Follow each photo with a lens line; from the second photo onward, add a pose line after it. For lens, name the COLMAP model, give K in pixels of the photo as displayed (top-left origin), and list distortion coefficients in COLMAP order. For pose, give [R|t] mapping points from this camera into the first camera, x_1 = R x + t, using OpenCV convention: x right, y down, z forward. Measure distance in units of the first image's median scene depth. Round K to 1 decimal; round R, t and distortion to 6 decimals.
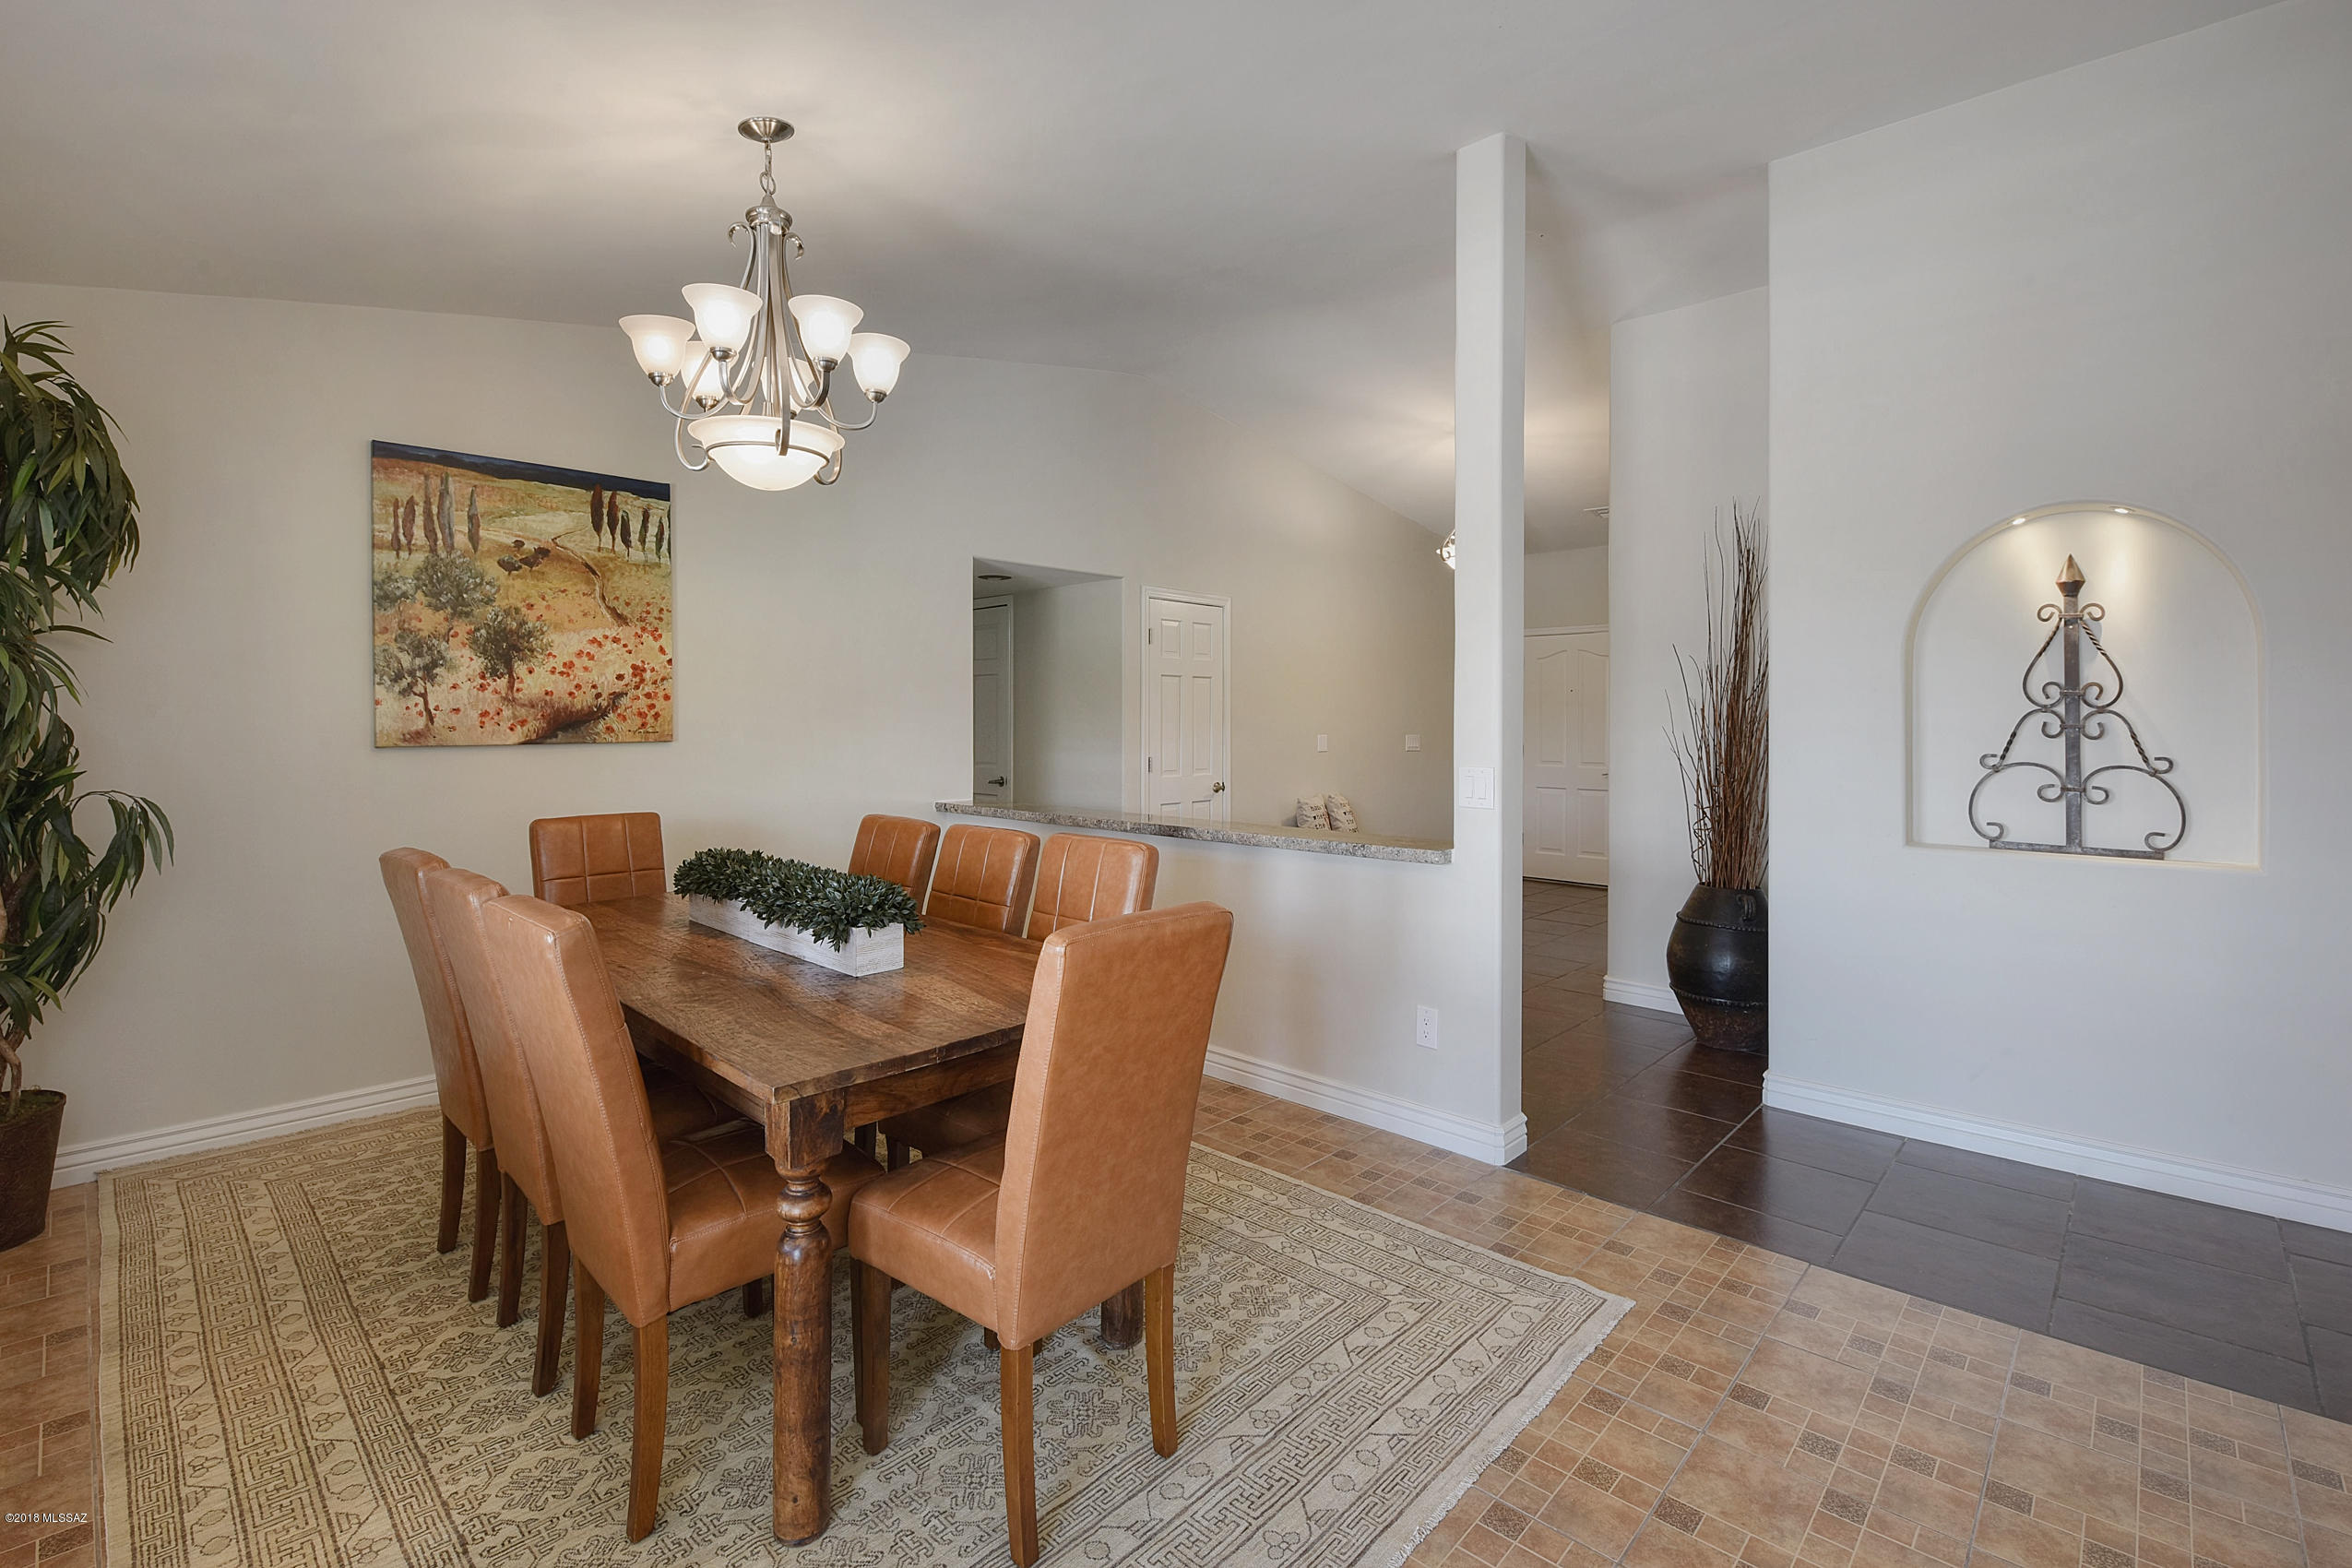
lens RADIAL K [[1073.1, 0, 1160.8], [0, 1073.1, 721.1], [0, 0, 1]] dist [-0.020542, -0.000945]
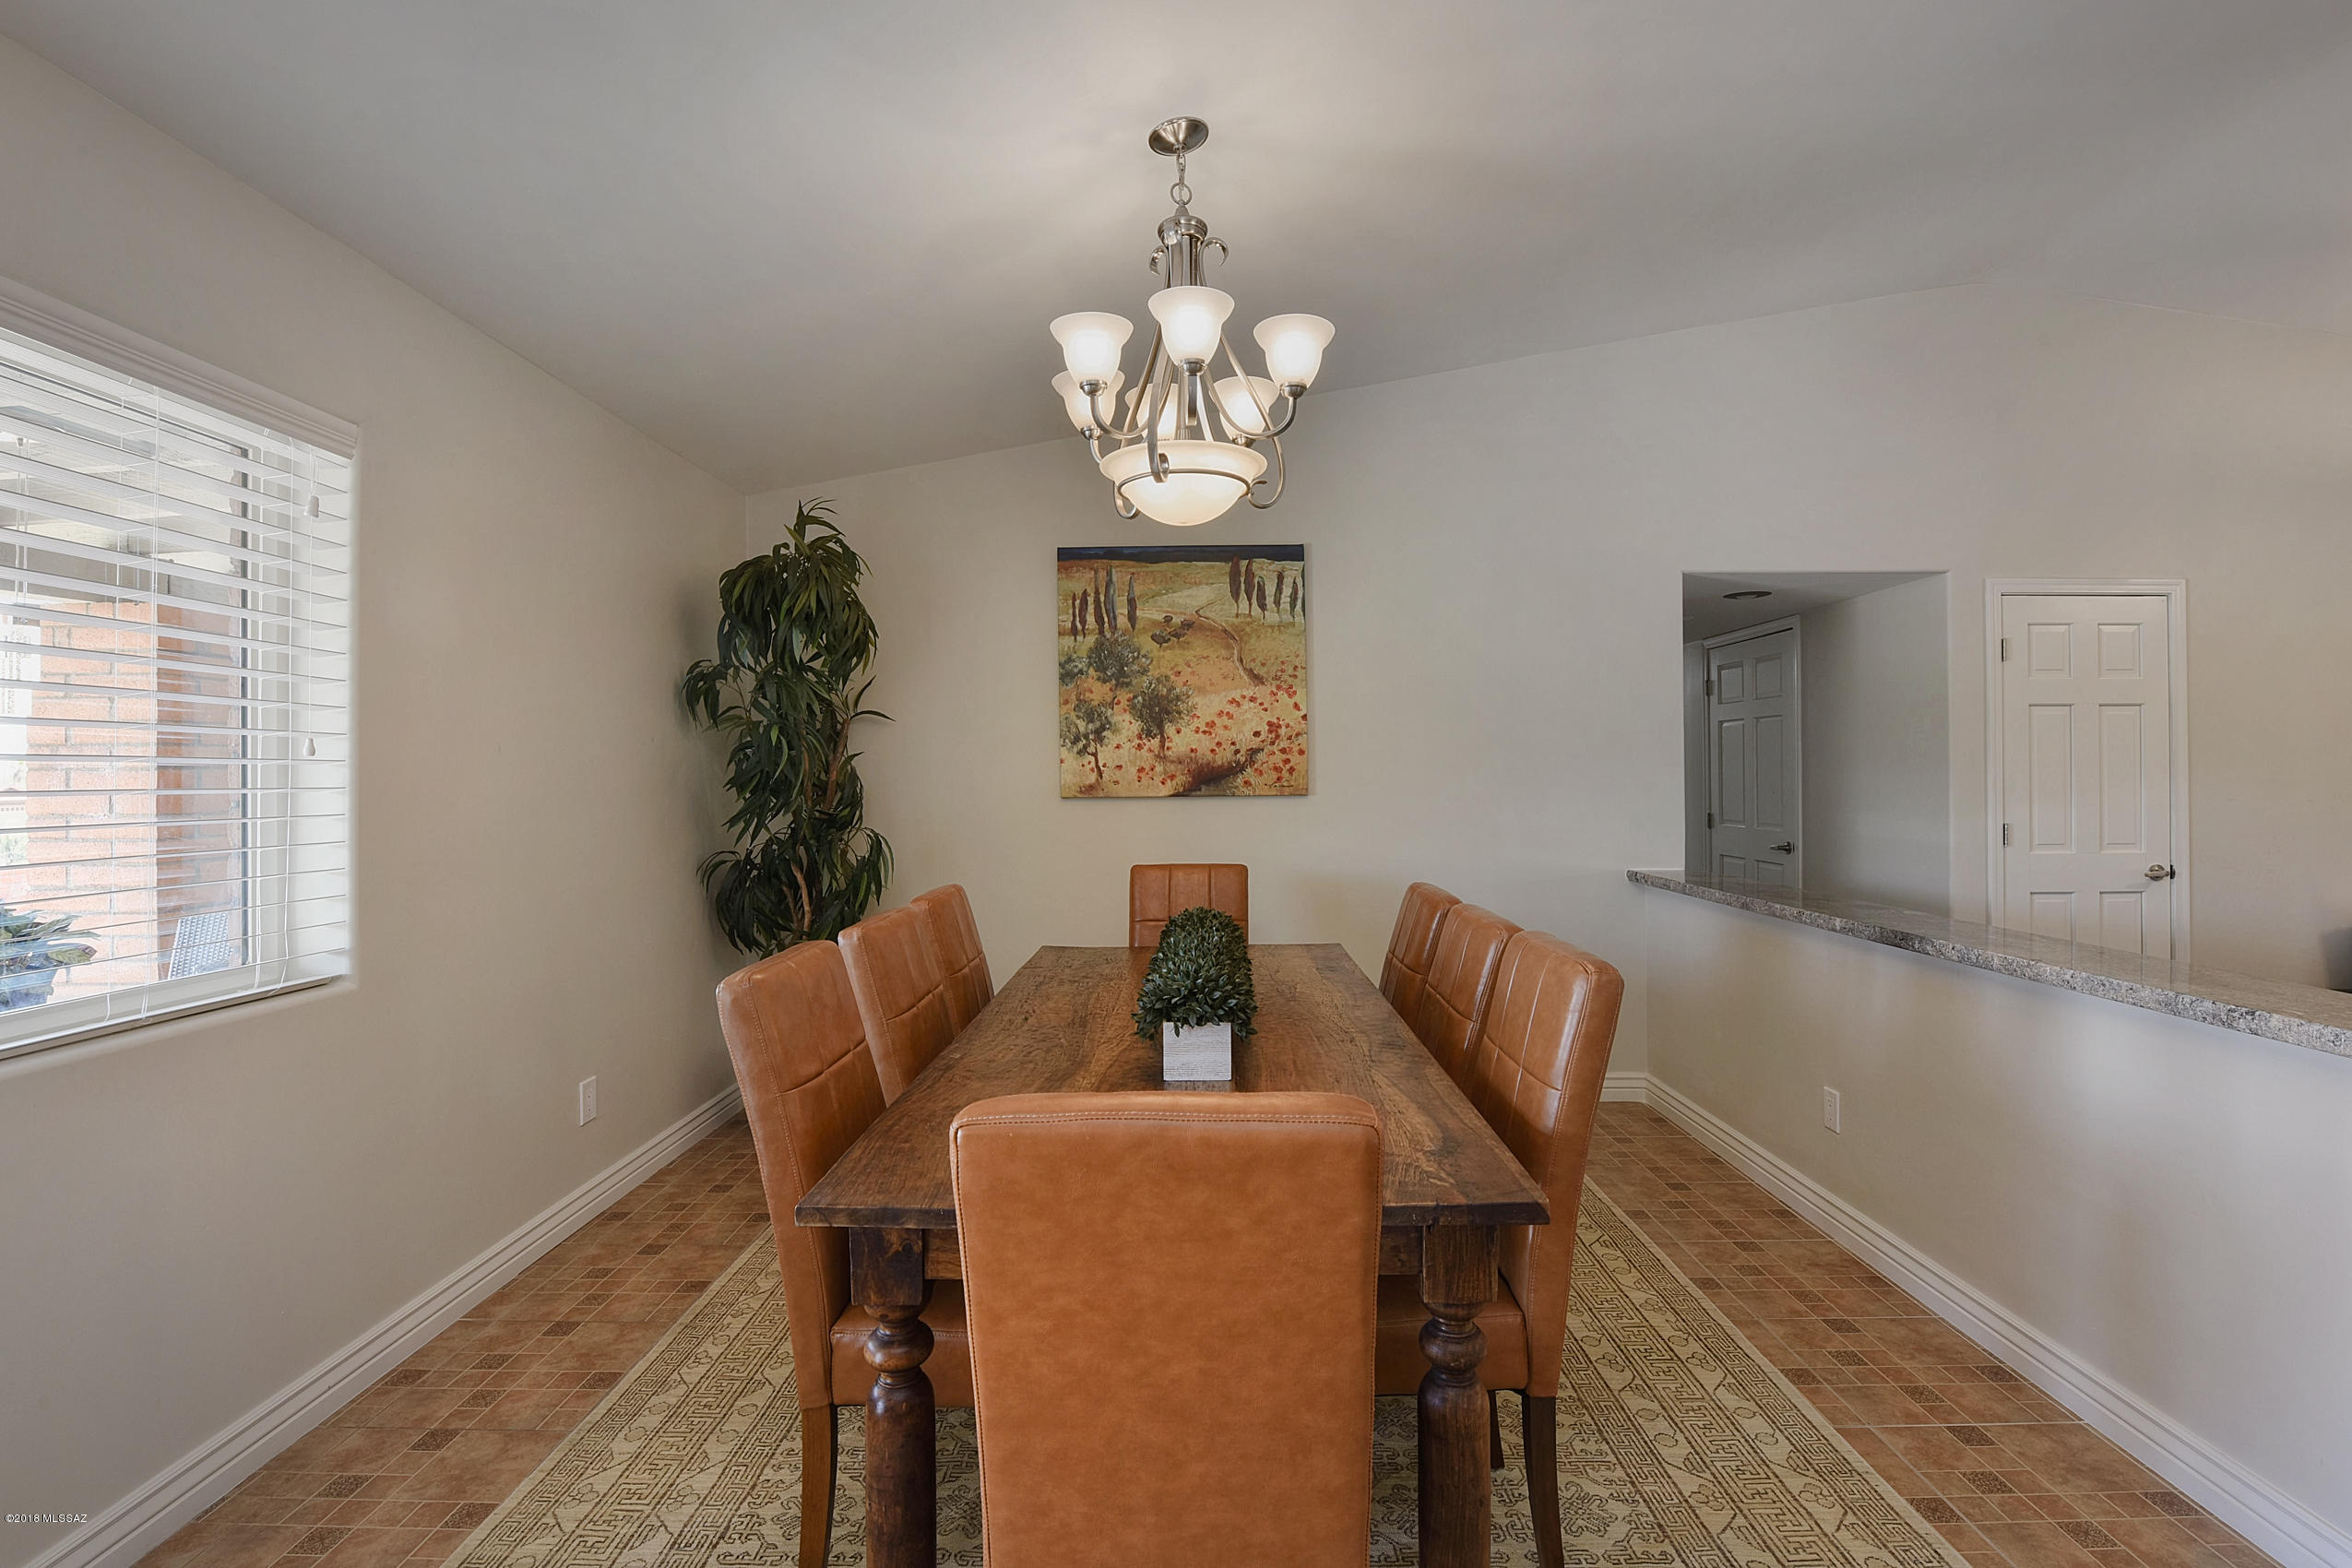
lens RADIAL K [[1008.6, 0, 1137.1], [0, 1008.6, 773.5], [0, 0, 1]] dist [-0.002898, -0.004175]
pose [[0.675842, -0.005419, -0.737026, 0.164708], [0.005076, 0.999983, -0.002697, 0.000060], [0.737029, -0.001919, 0.675859, 0.258228]]
